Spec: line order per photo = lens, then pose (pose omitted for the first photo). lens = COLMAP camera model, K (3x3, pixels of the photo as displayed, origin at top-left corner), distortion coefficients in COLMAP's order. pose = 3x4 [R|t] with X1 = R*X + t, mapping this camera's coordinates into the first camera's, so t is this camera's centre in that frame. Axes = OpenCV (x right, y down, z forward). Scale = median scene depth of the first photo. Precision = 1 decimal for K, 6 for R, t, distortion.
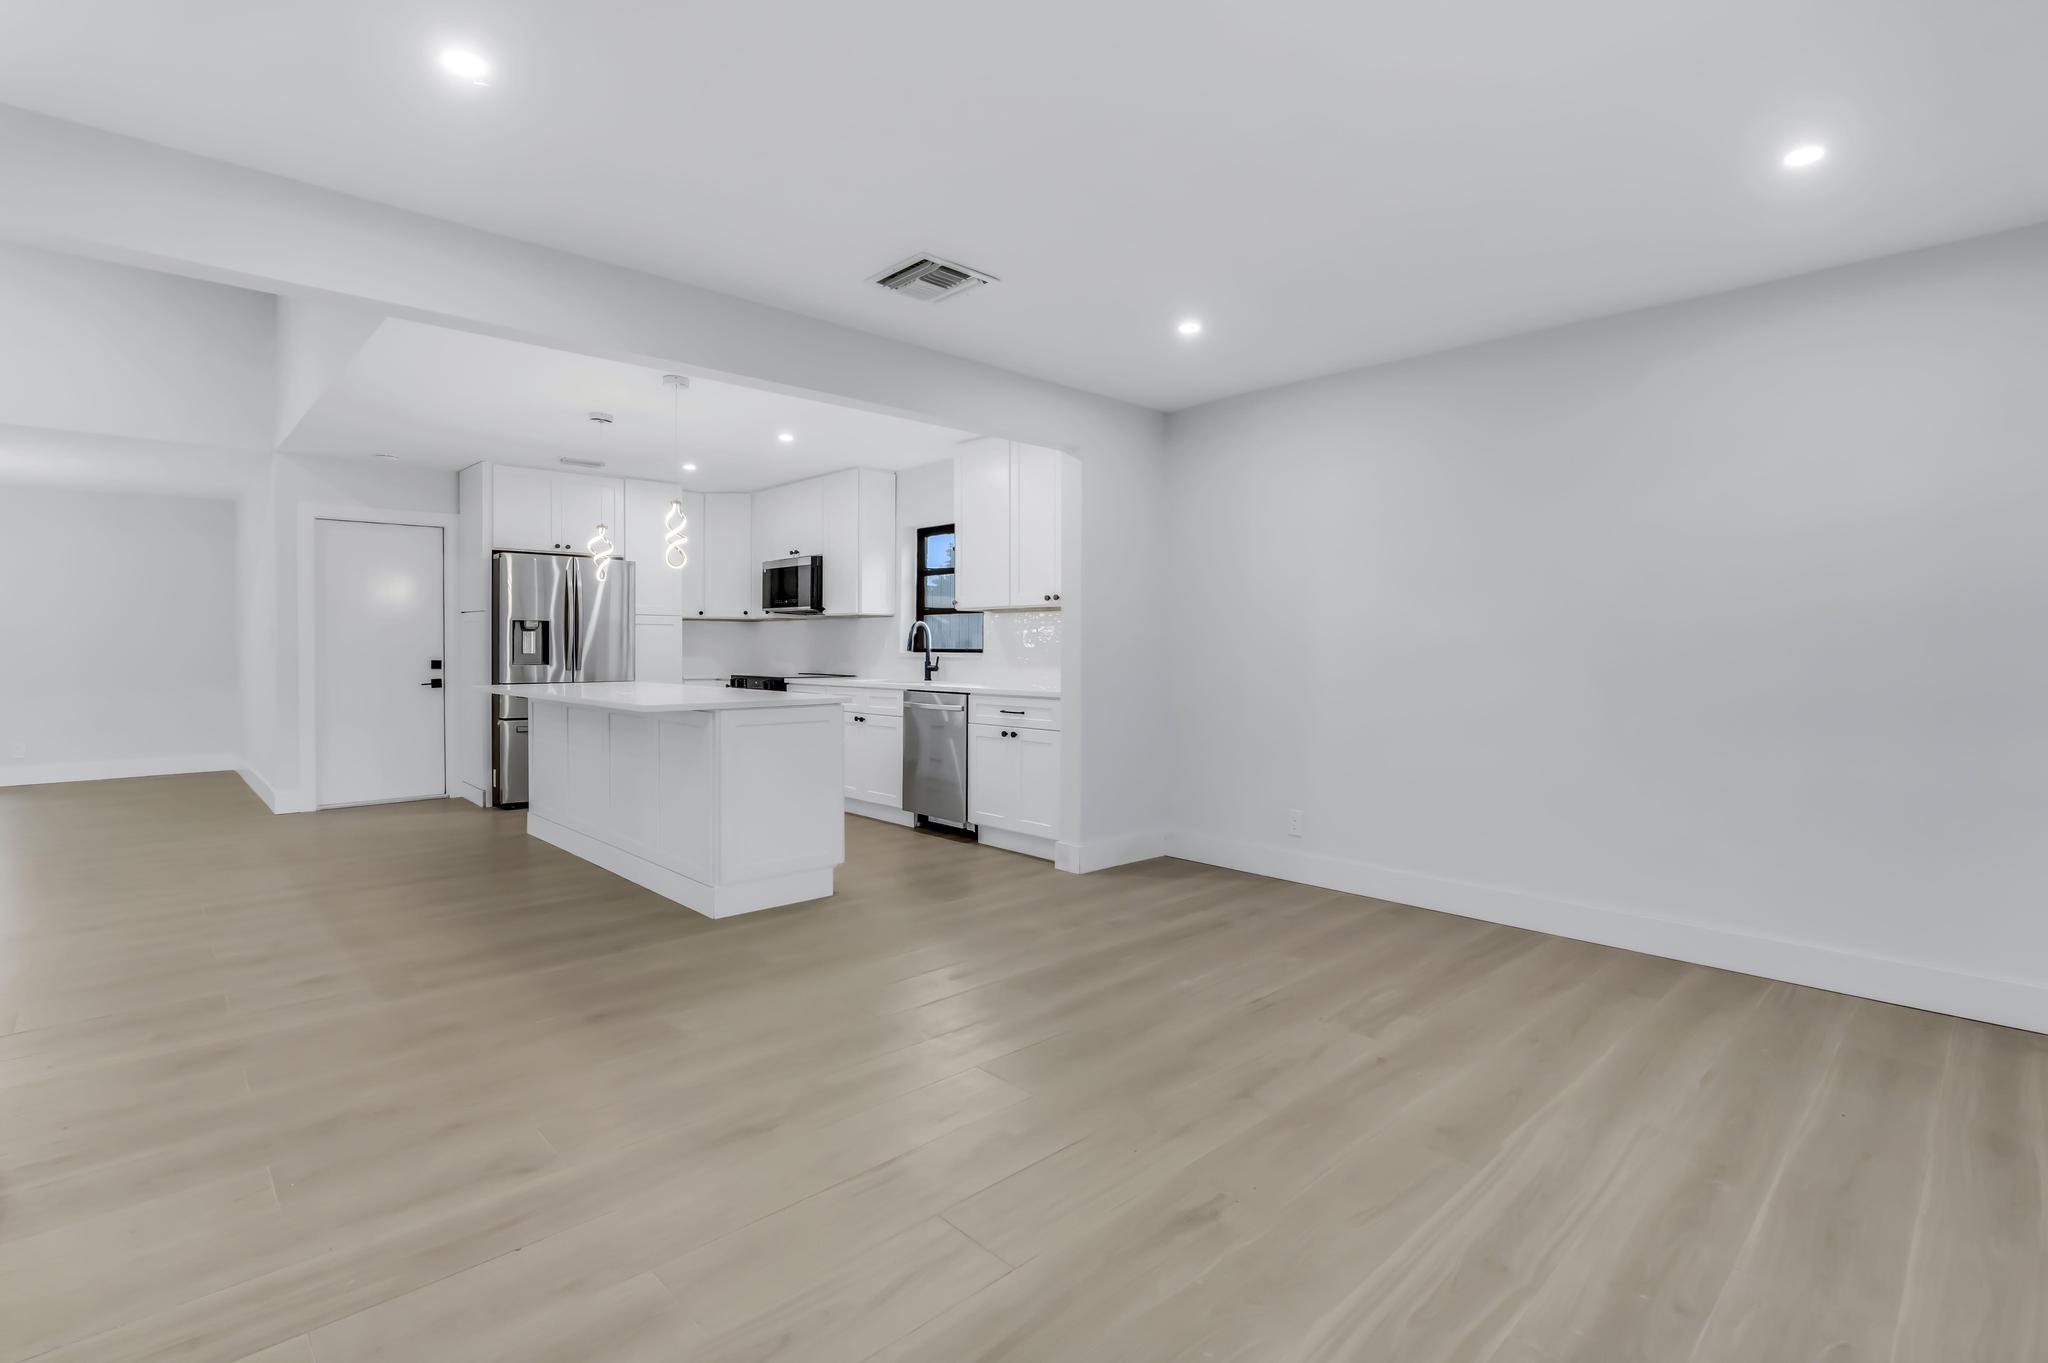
lens RADIAL K [[968.2, 0, 1033.4], [0, 968.2, 670.0], [0, 0, 1]] dist [-0.010733, 0.000195]
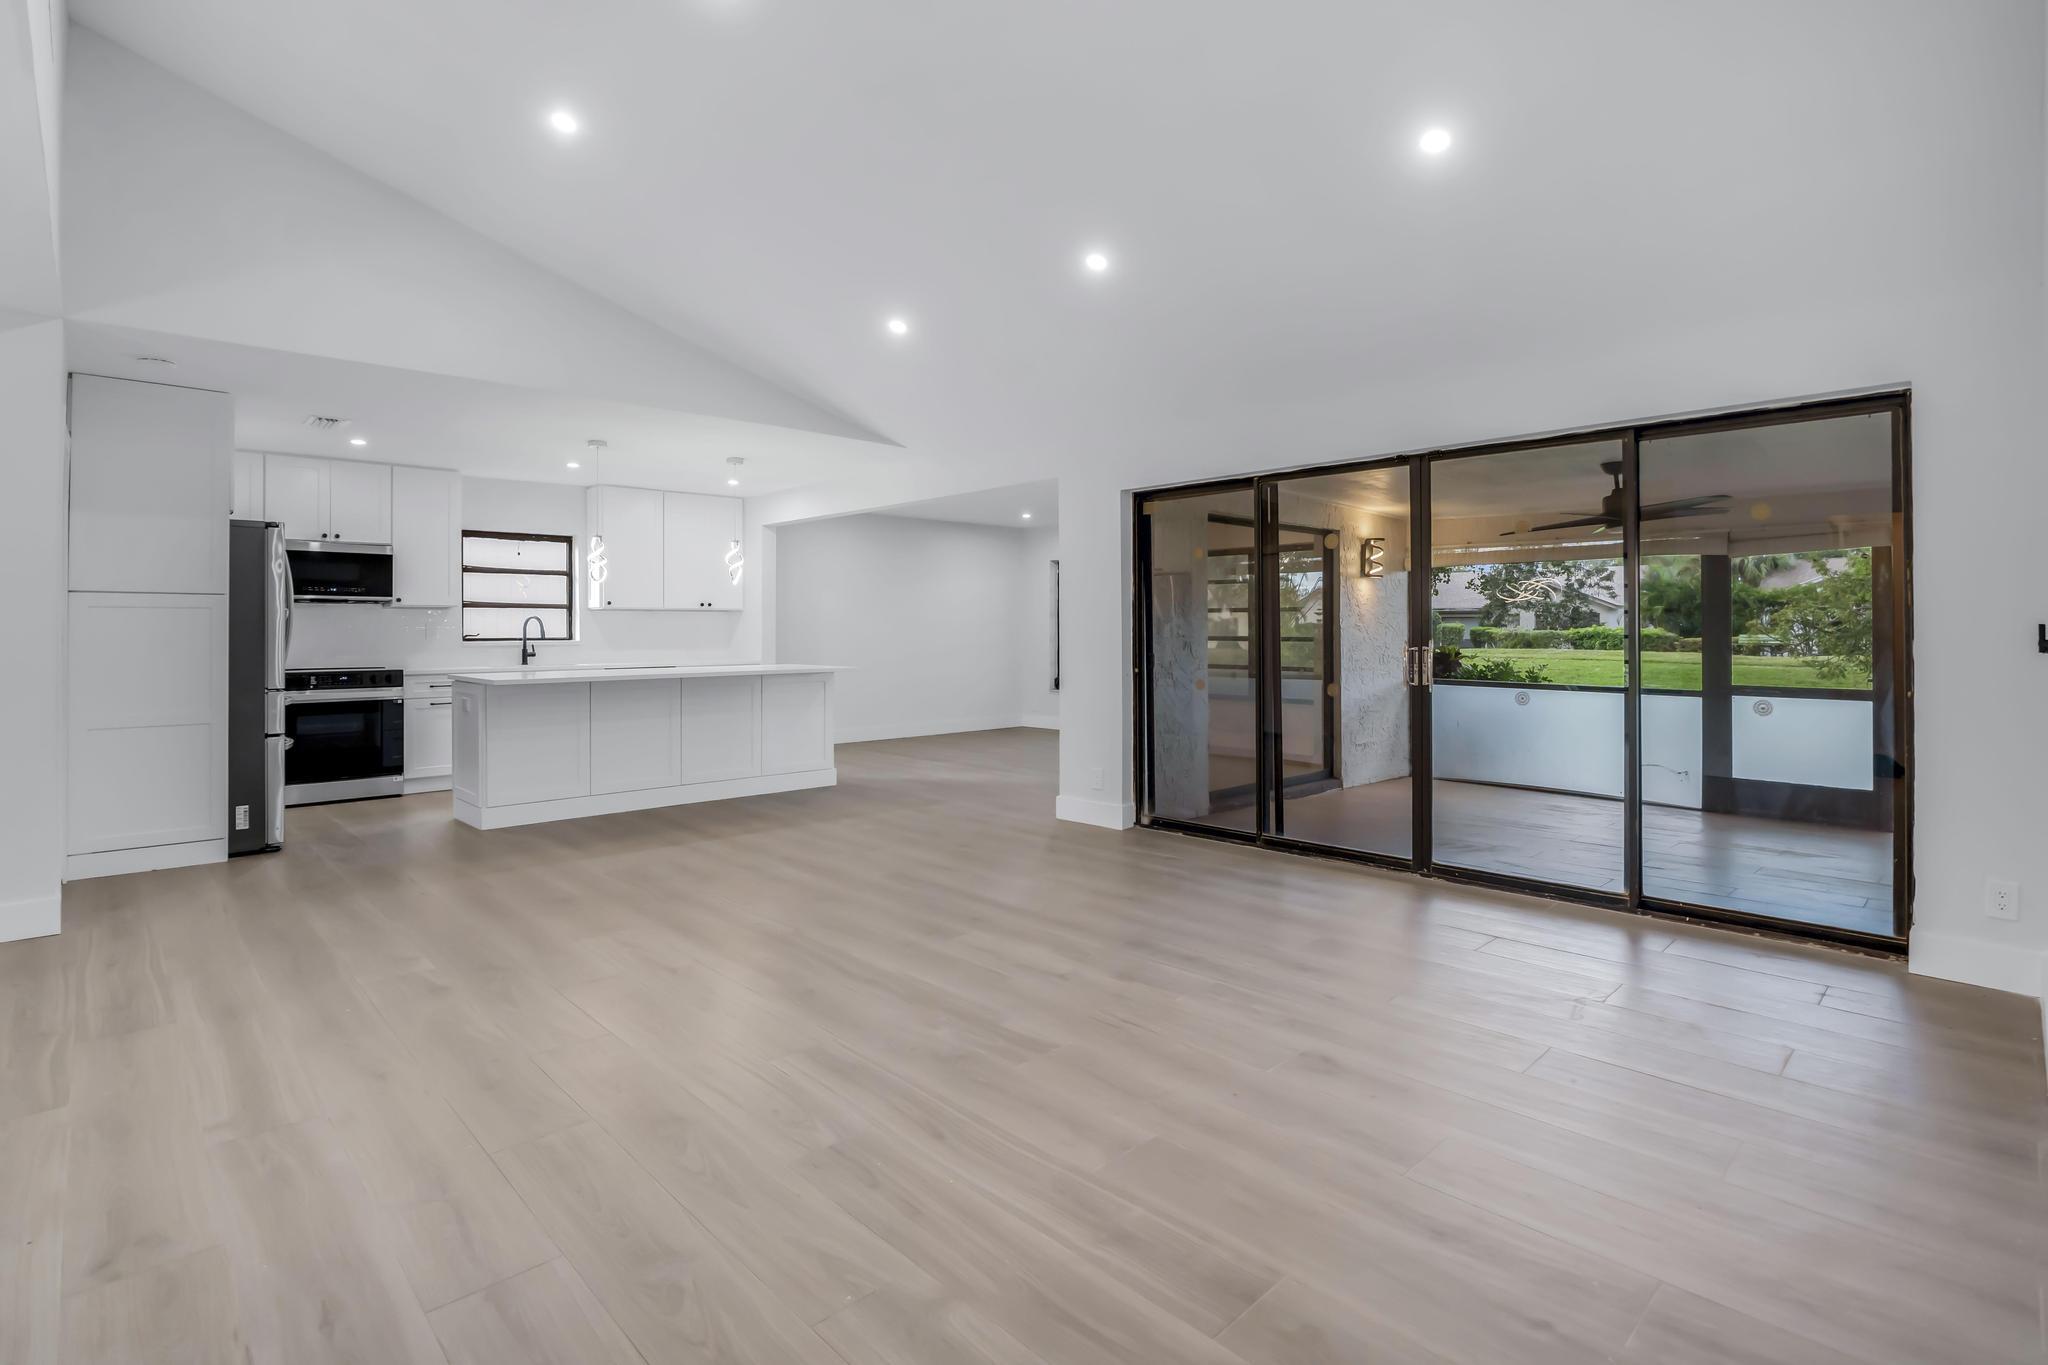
lens RADIAL K [[975.8, 0, 1045.7], [0, 975.8, 625.3], [0, 0, 1]] dist [-0.014362, -0.000015]
pose [[-0.024071, -0.000436, 0.999710, -1.323824], [0.026944, 0.999636, 0.001085, -0.021638], [-0.999347, 0.026962, -0.024051, 0.389858]]
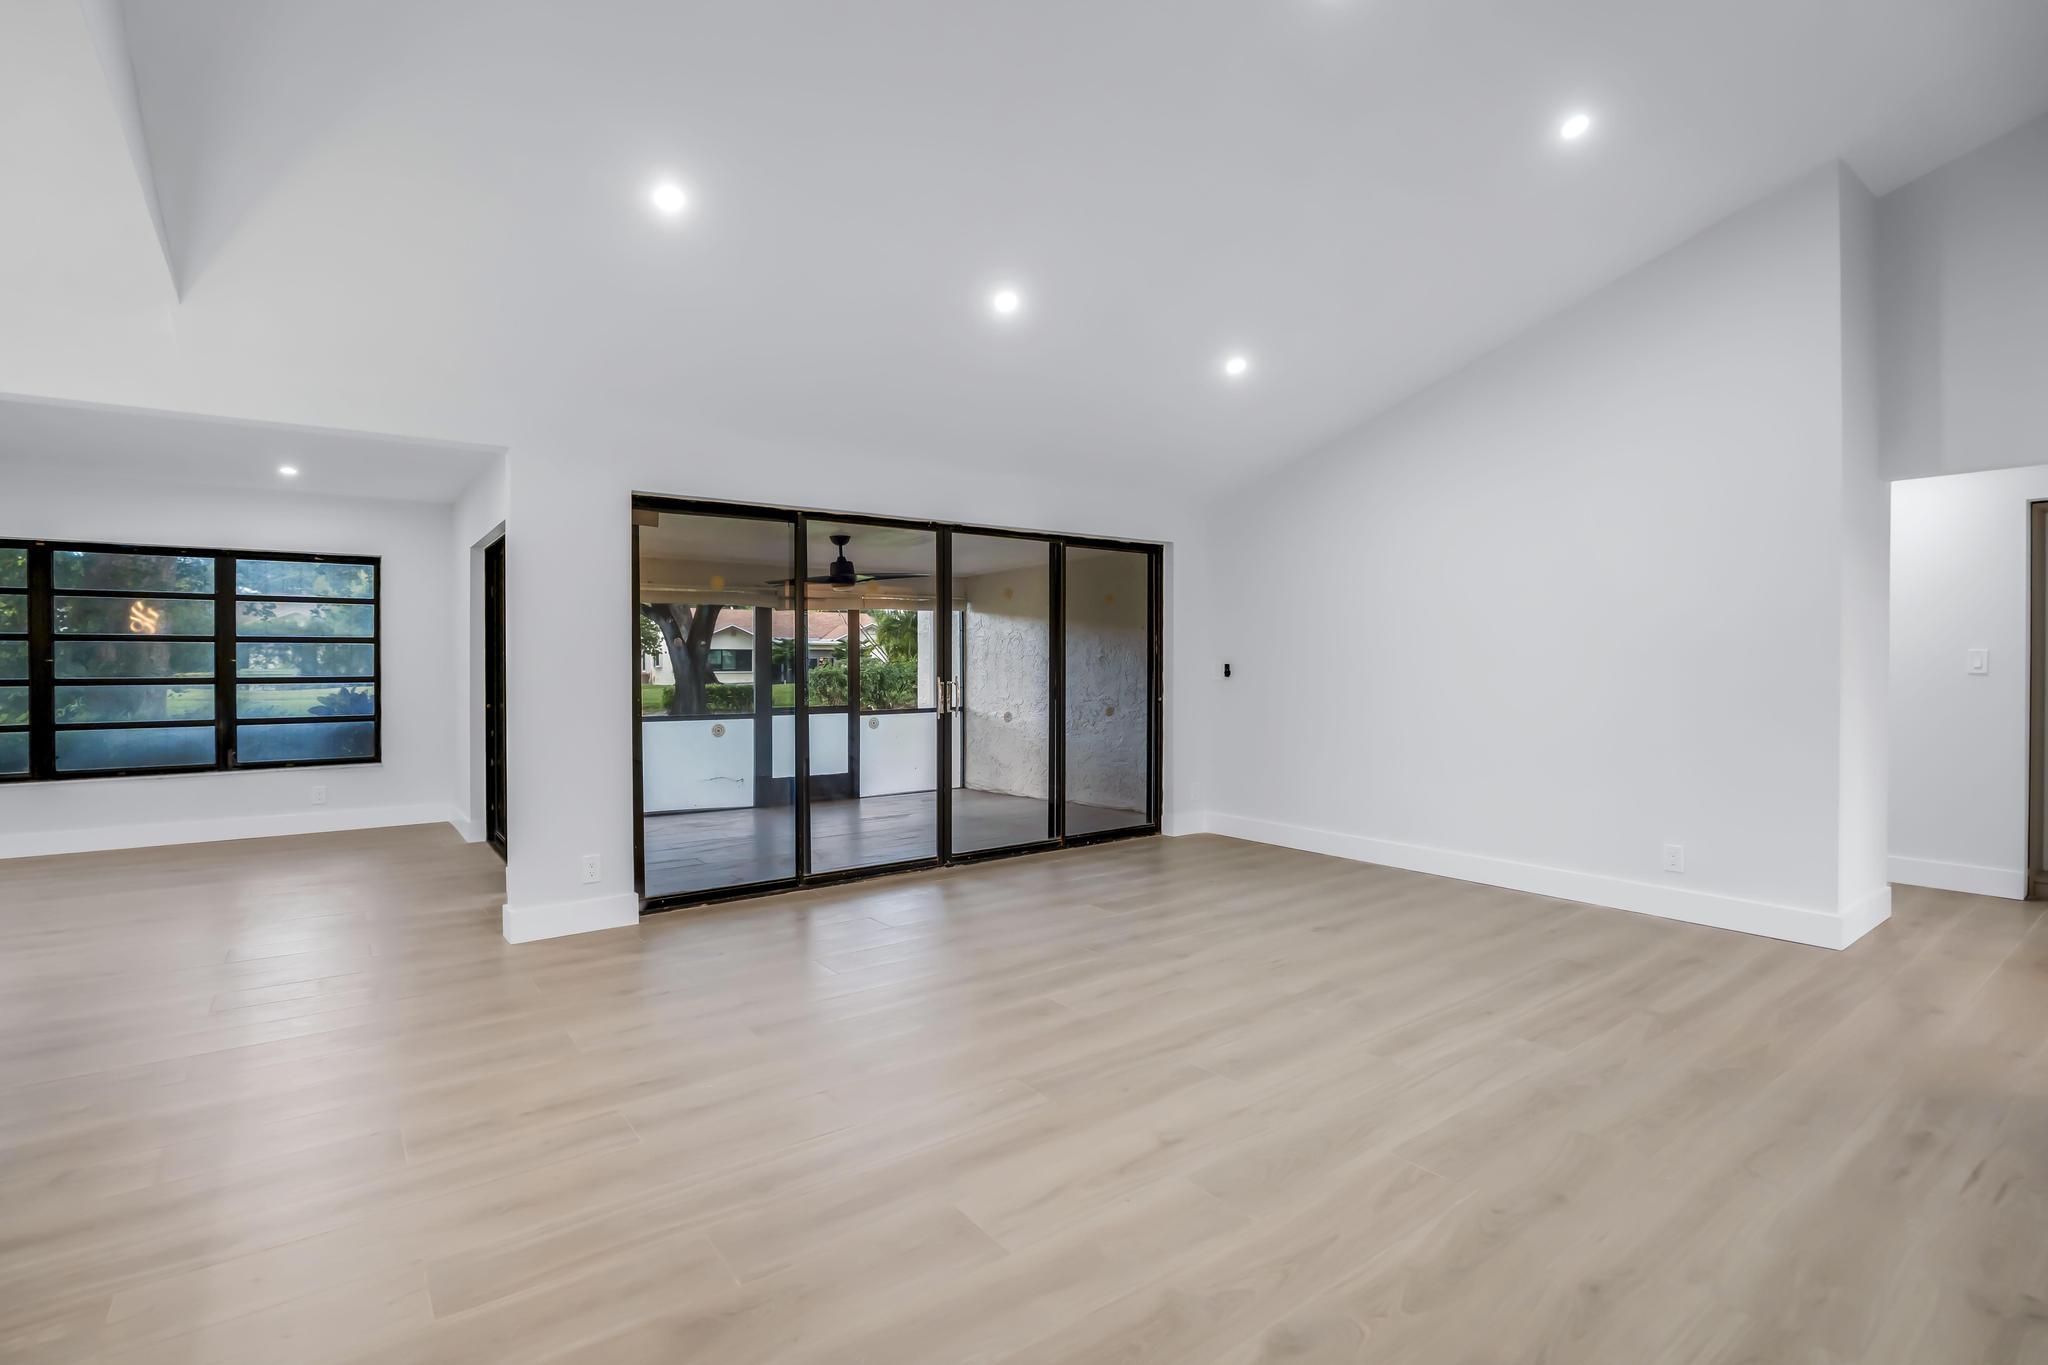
lens RADIAL K [[960.8, 0, 1018.9], [0, 960.8, 670.6], [0, 0, 1]] dist [-0.019249, 0.000236]
pose [[-0.993324, -0.004395, 0.115274, -0.796270], [-0.000189, 0.999335, 0.036468, -0.039009], [-0.115358, 0.036203, -0.992664, 0.937543]]
